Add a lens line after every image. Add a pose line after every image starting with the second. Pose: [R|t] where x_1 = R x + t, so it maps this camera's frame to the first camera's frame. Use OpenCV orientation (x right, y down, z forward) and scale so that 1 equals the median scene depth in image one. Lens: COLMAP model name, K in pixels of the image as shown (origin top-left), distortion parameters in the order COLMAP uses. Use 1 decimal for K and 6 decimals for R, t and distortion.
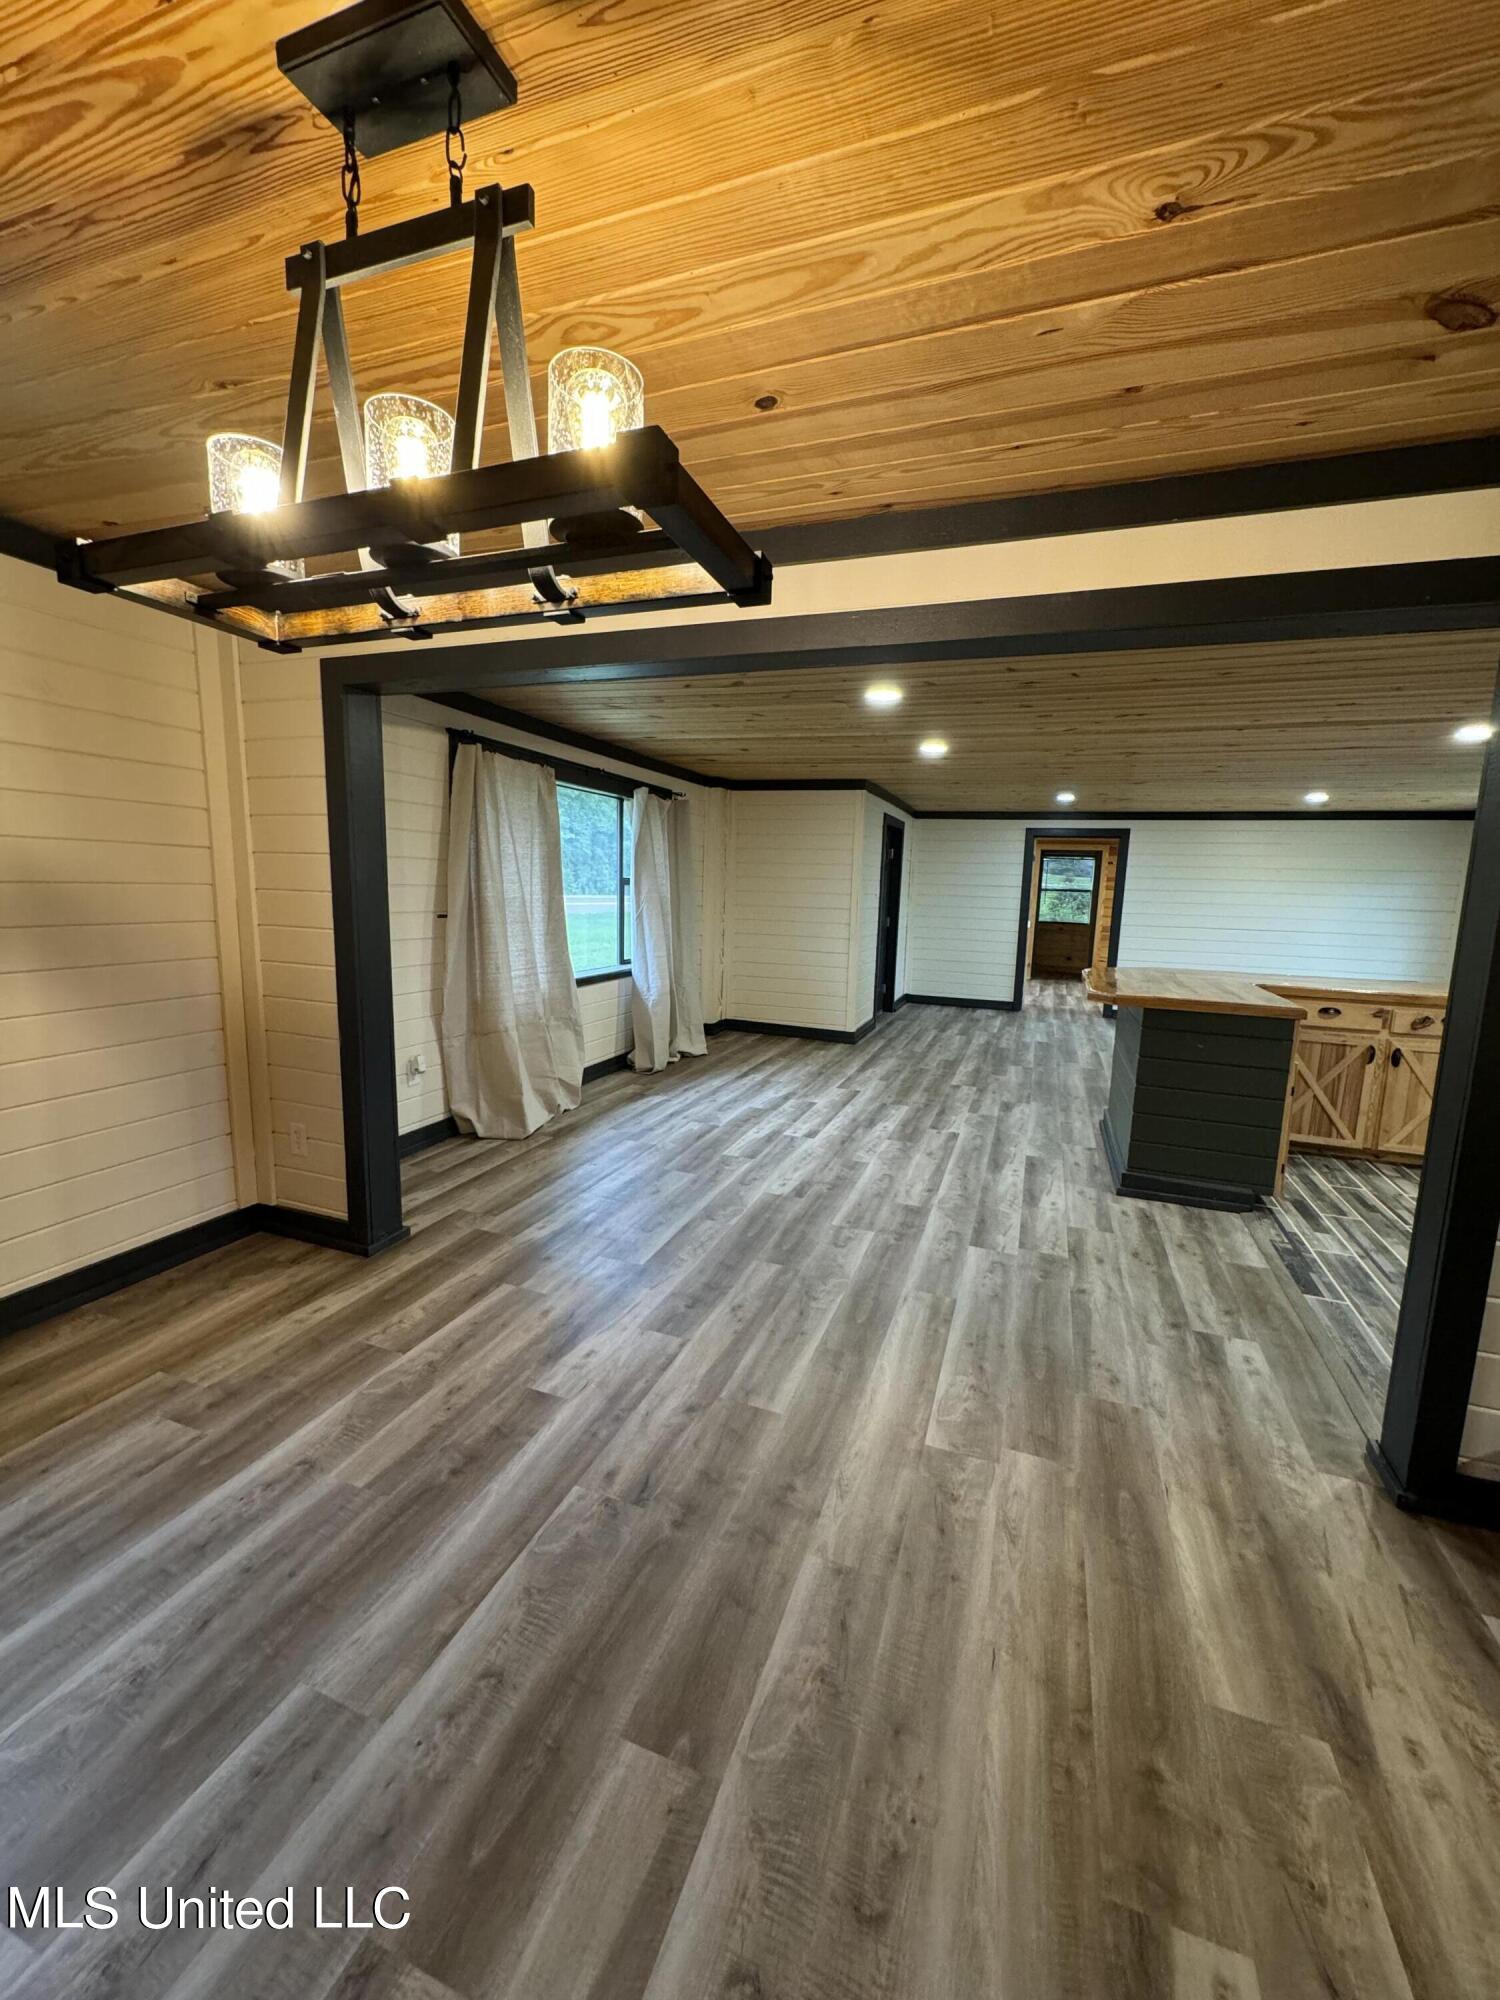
lens RADIAL K [[800.7, 0, 748.3], [0, 800.7, 997.6], [0, 0, 1]] dist [-0.000431, 0.000241]
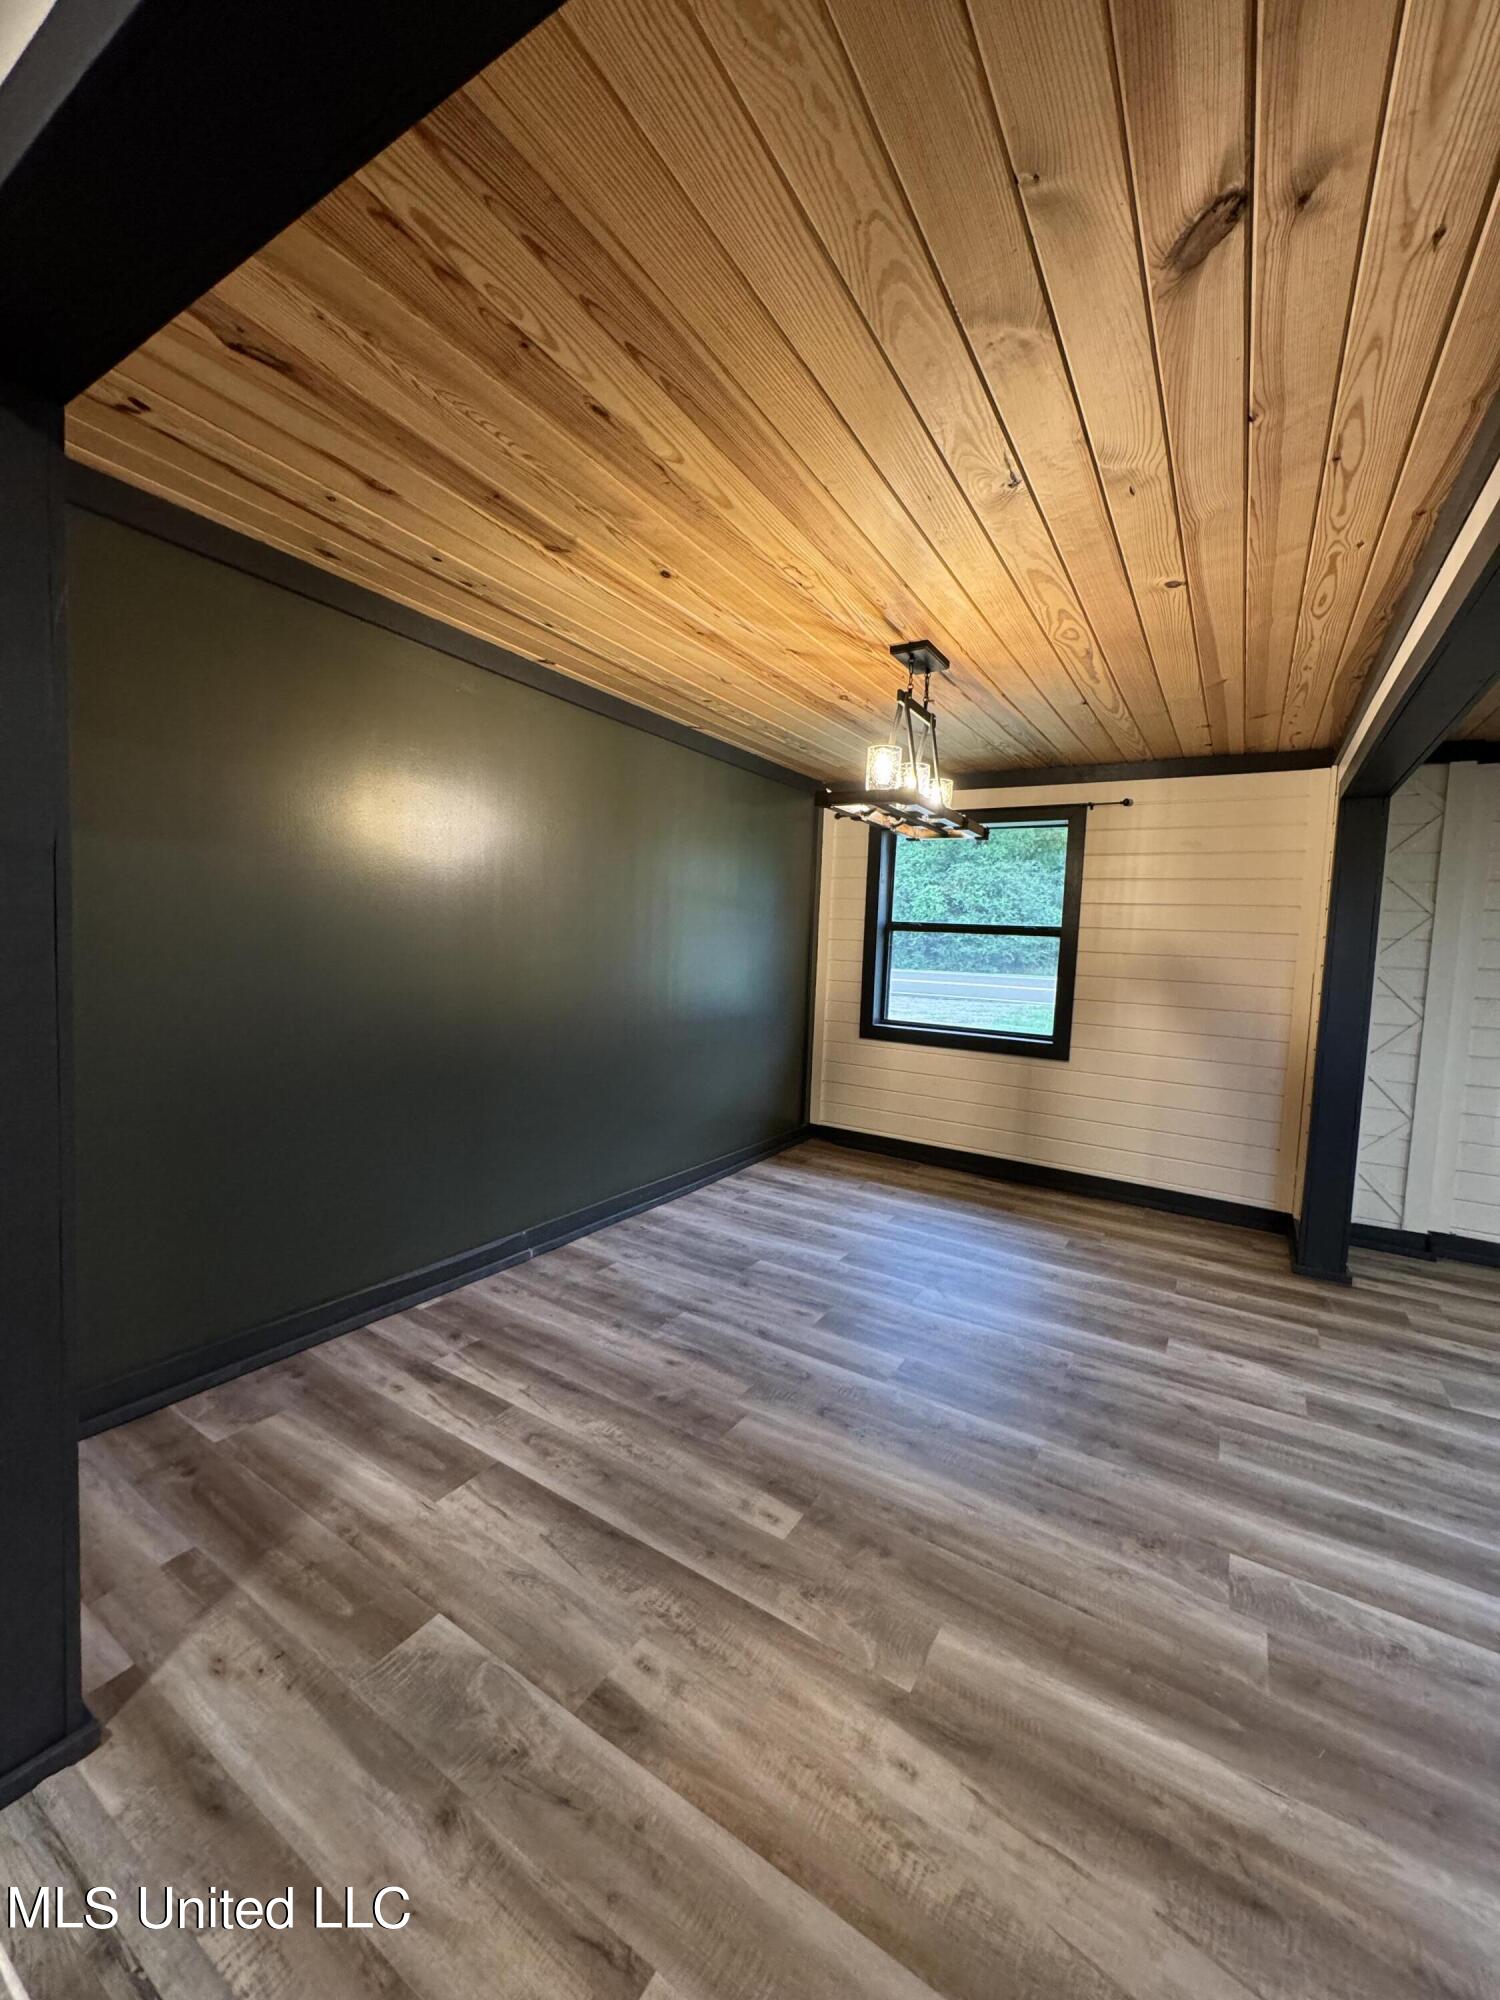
lens RADIAL K [[796.4, 0, 753.6], [0, 796.4, 998.3], [0, 0, 1]] dist [0.000413, 0.000153]
pose [[-0.192192, 0.035245, -0.980724, 0.897258], [-0.188416, 0.979437, 0.072122, -0.005908], [0.963100, 0.198645, -0.181599, 0.409019]]
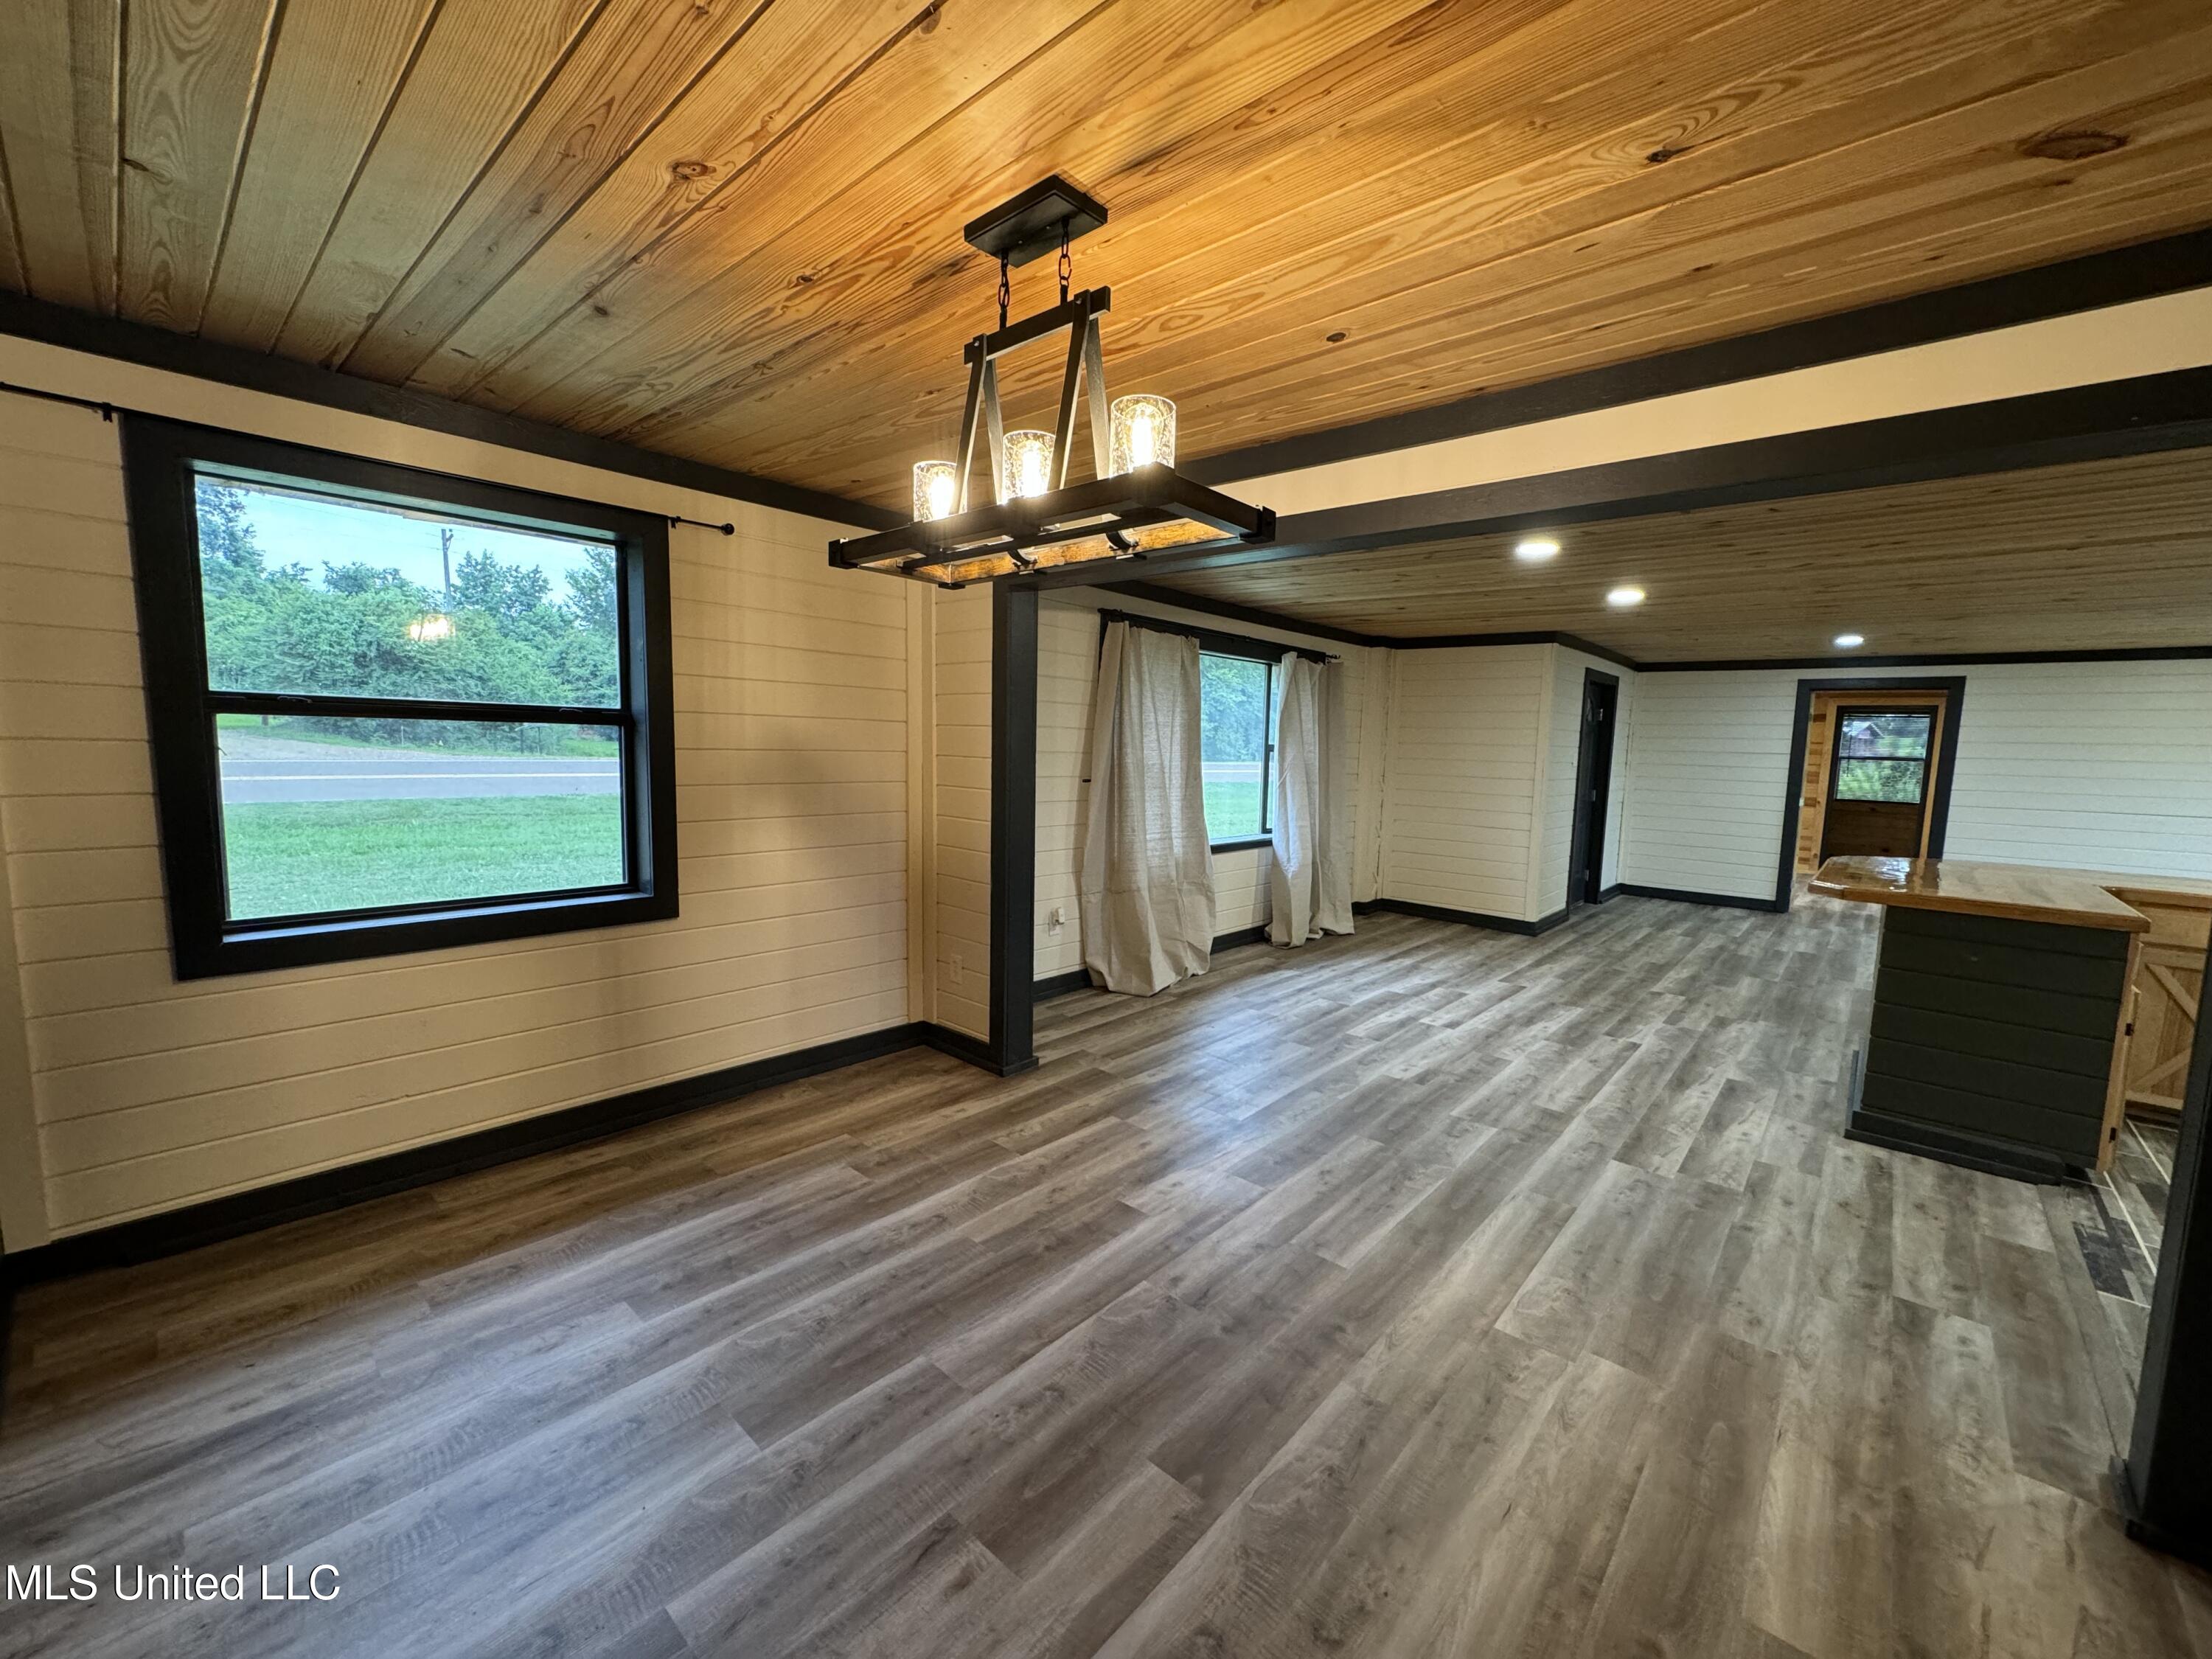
lens RADIAL K [[885.6, 0, 1101.5], [0, 885.6, 831.9], [0, 0, 1]] dist [-0.000431, 0.000241]
pose [[0.930532, 0.033688, -0.364657, 0.114777], [-0.051386, 0.997920, -0.038936, 0.019721], [0.362587, 0.054969, 0.930328, -0.156388]]
